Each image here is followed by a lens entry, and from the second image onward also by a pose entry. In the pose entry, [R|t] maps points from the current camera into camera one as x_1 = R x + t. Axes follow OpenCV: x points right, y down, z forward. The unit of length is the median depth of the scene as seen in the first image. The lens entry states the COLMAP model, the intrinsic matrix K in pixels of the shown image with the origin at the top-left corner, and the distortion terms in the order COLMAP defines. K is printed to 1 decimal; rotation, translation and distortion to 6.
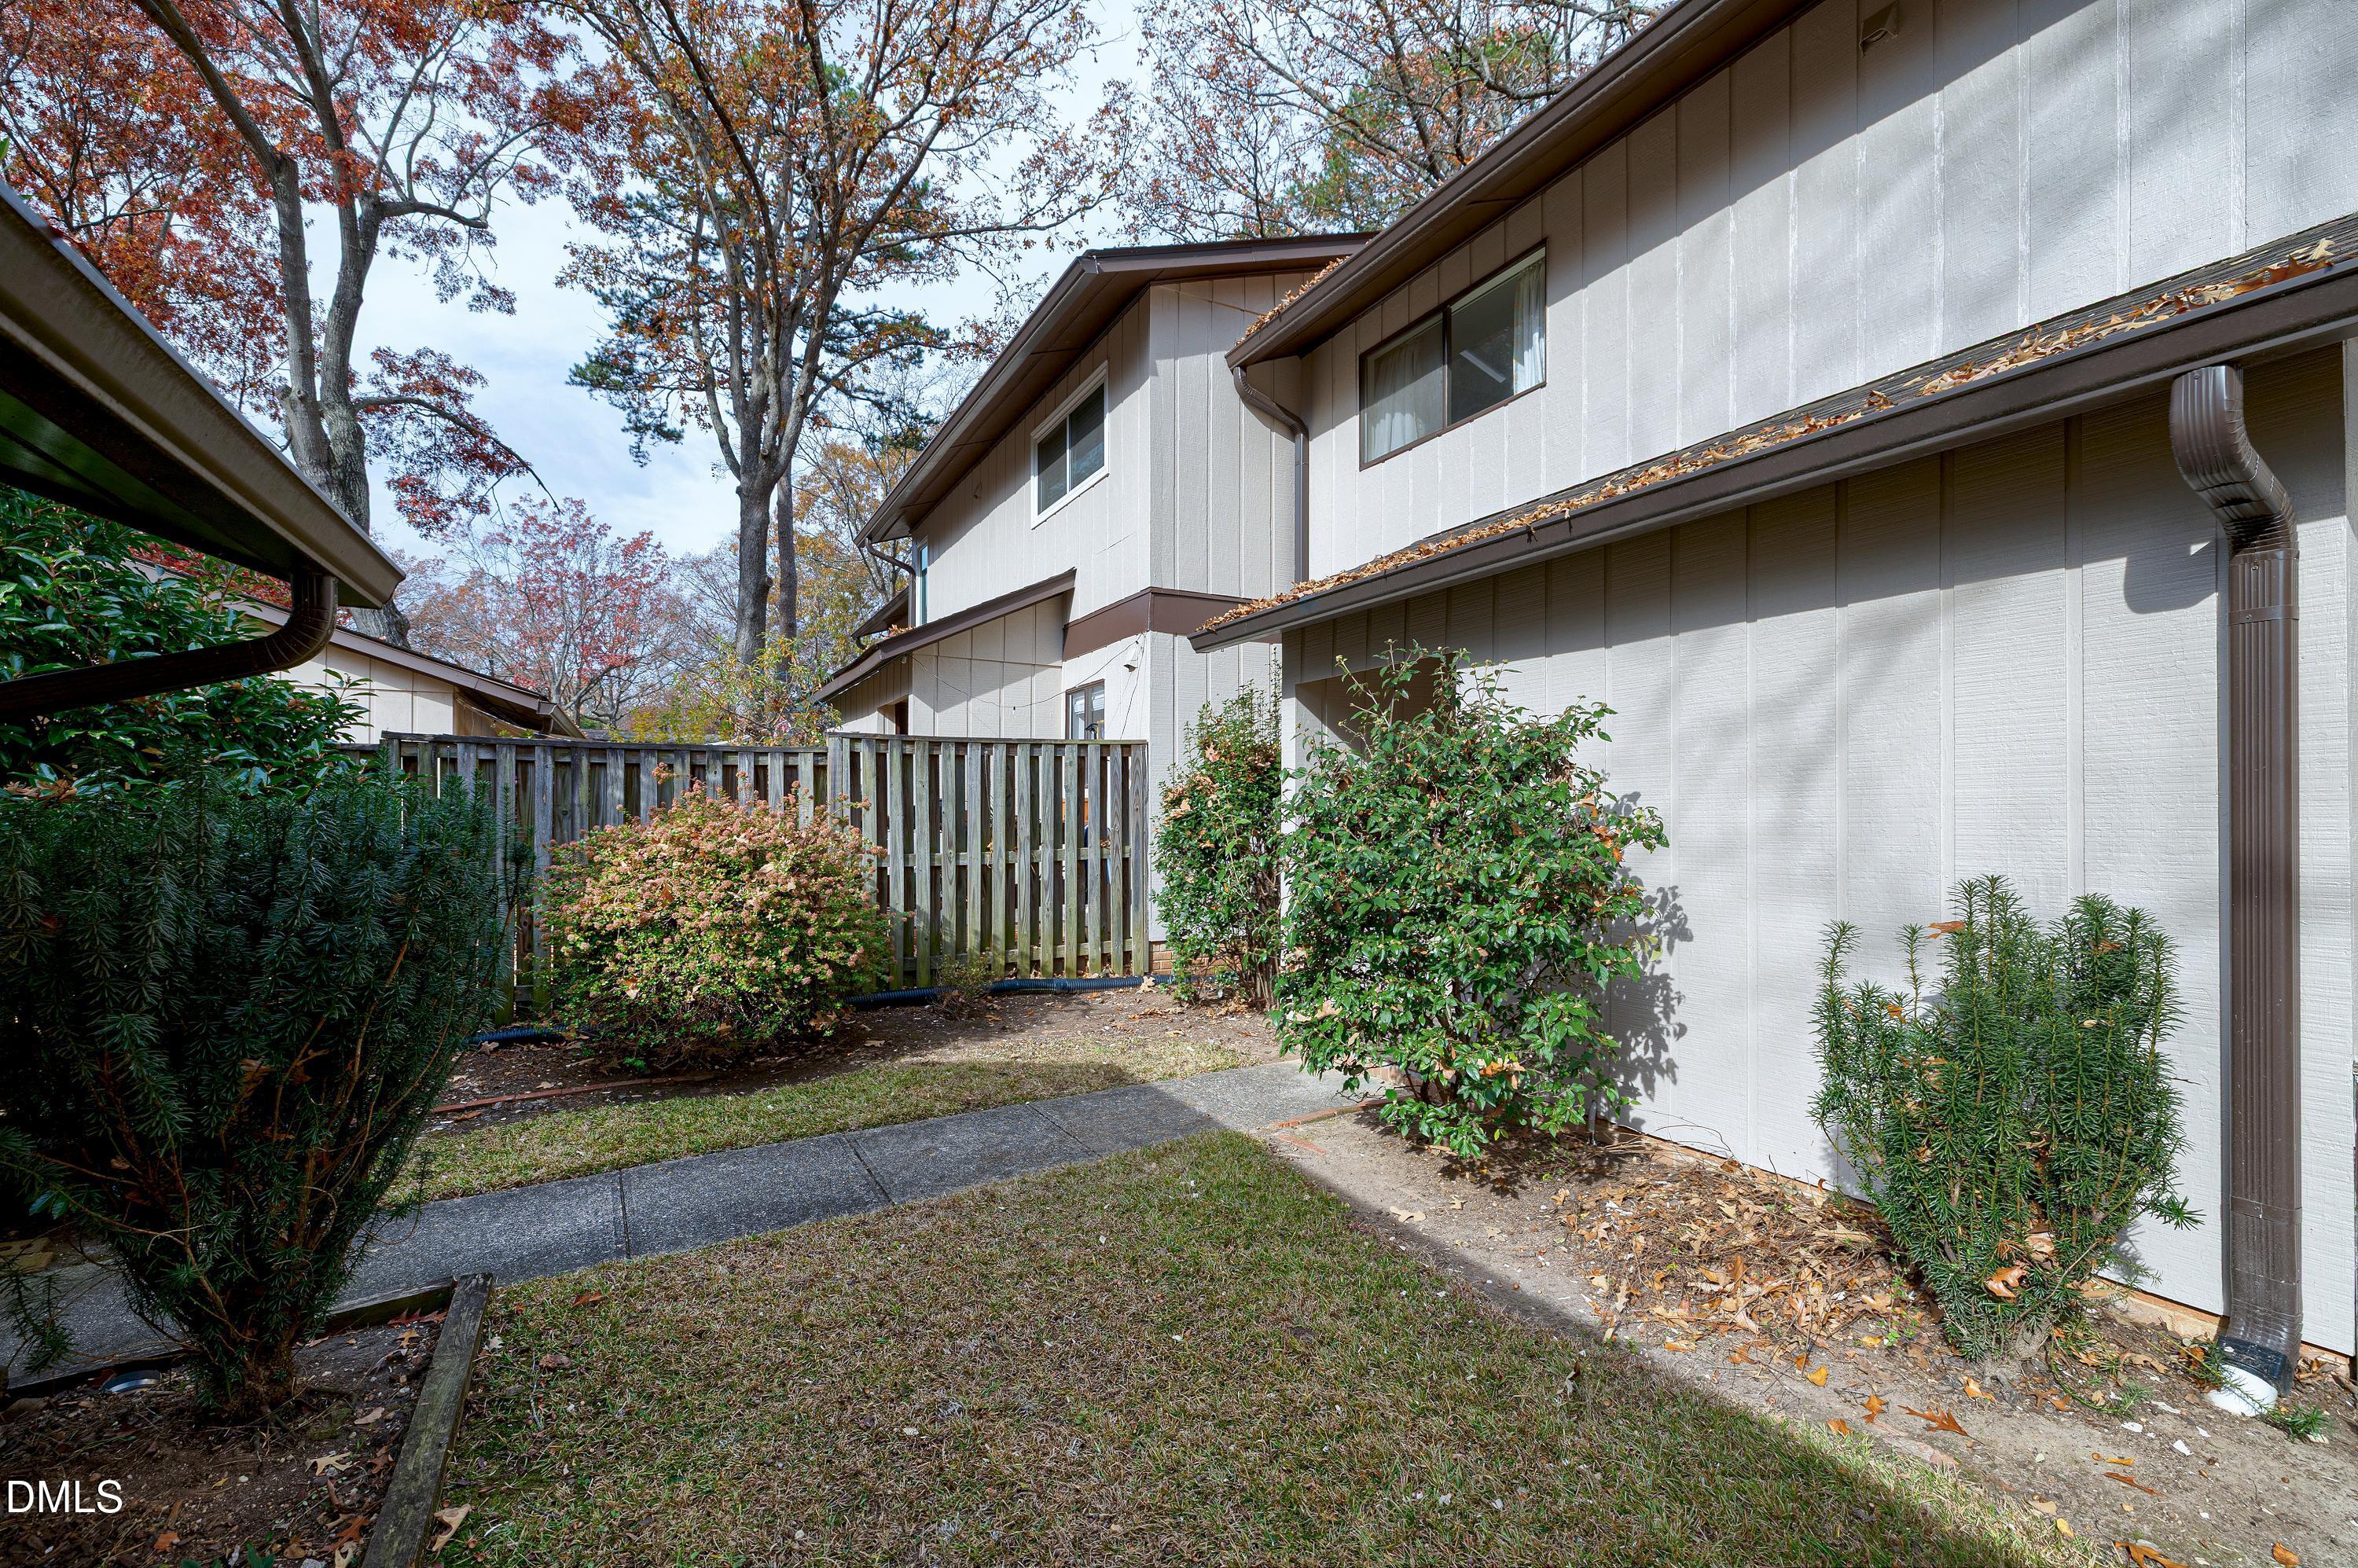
lens RADIAL K [[1035.4, 0, 1180.4], [0, 1035.4, 817.3], [0, 0, 1]] dist [0.001404, 0.000085]
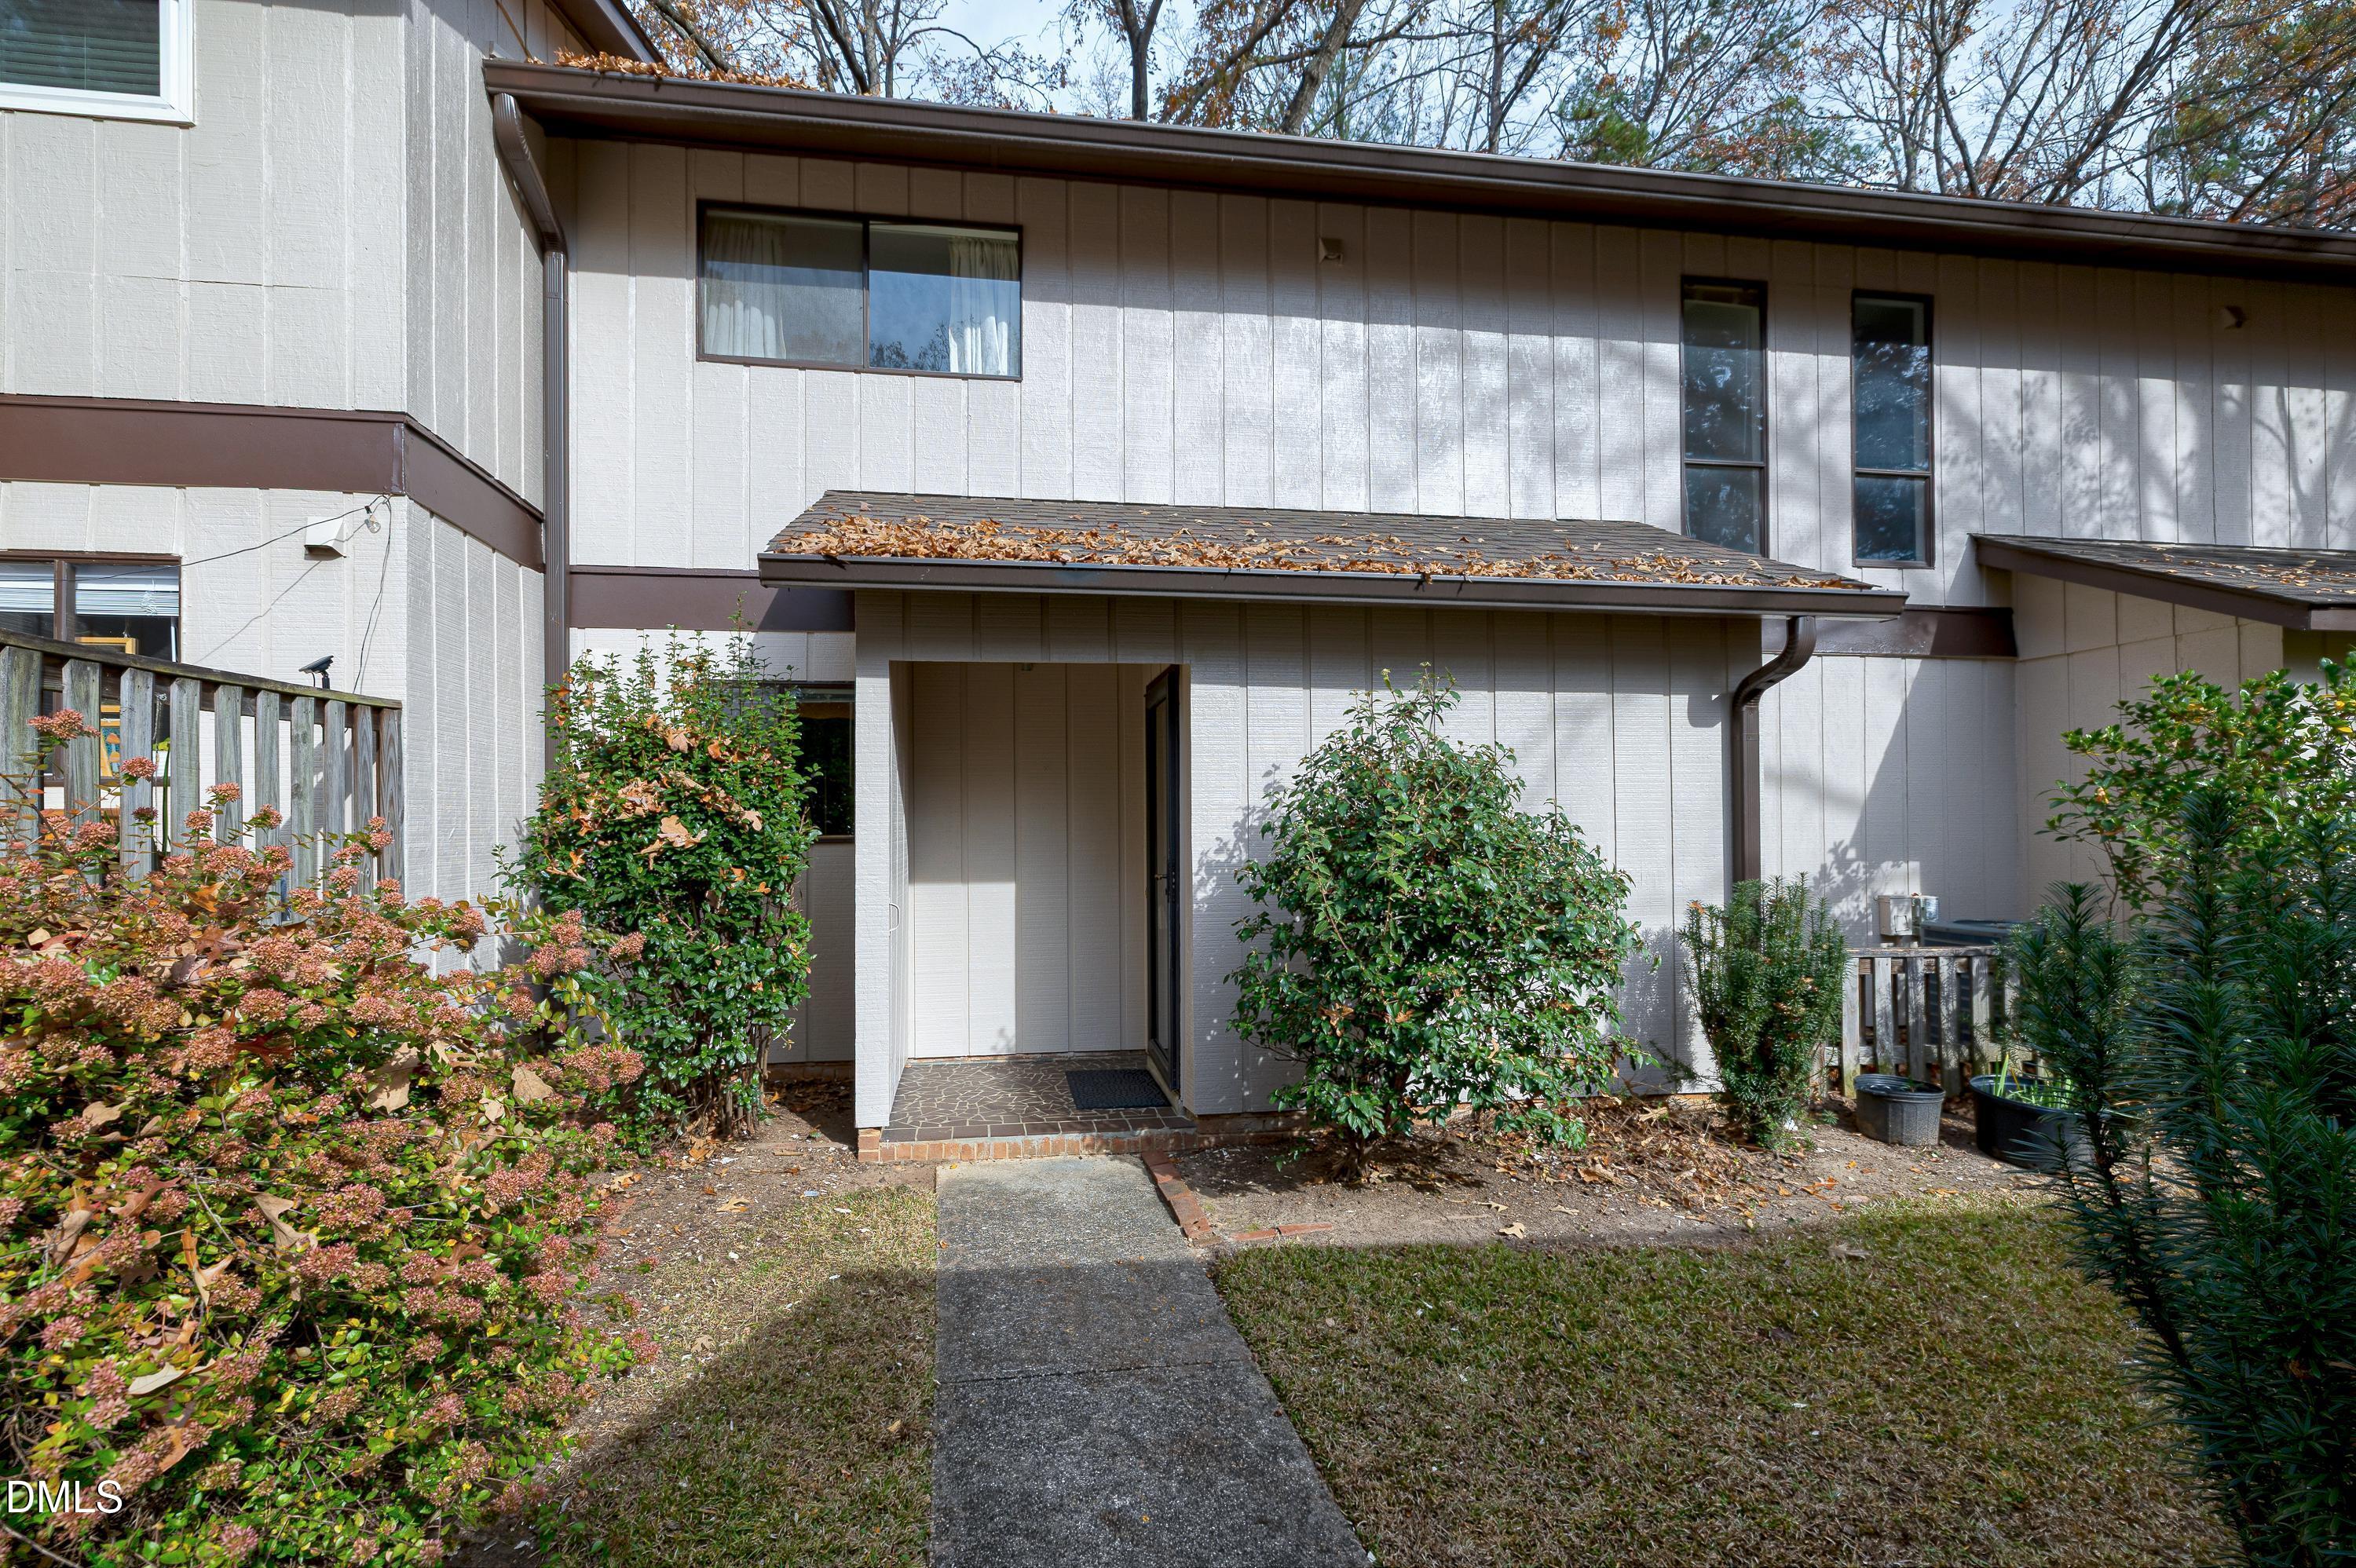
lens RADIAL K [[1034.4, 0, 1179.4], [0, 1034.4, 817.3], [0, 0, 1]] dist [0.001404, 0.000085]
pose [[0.327503, 0.004127, 0.944841, -0.490428], [0.005190, 0.999968, -0.006166, -0.012581], [-0.944836, 0.006923, 0.327471, 0.554798]]
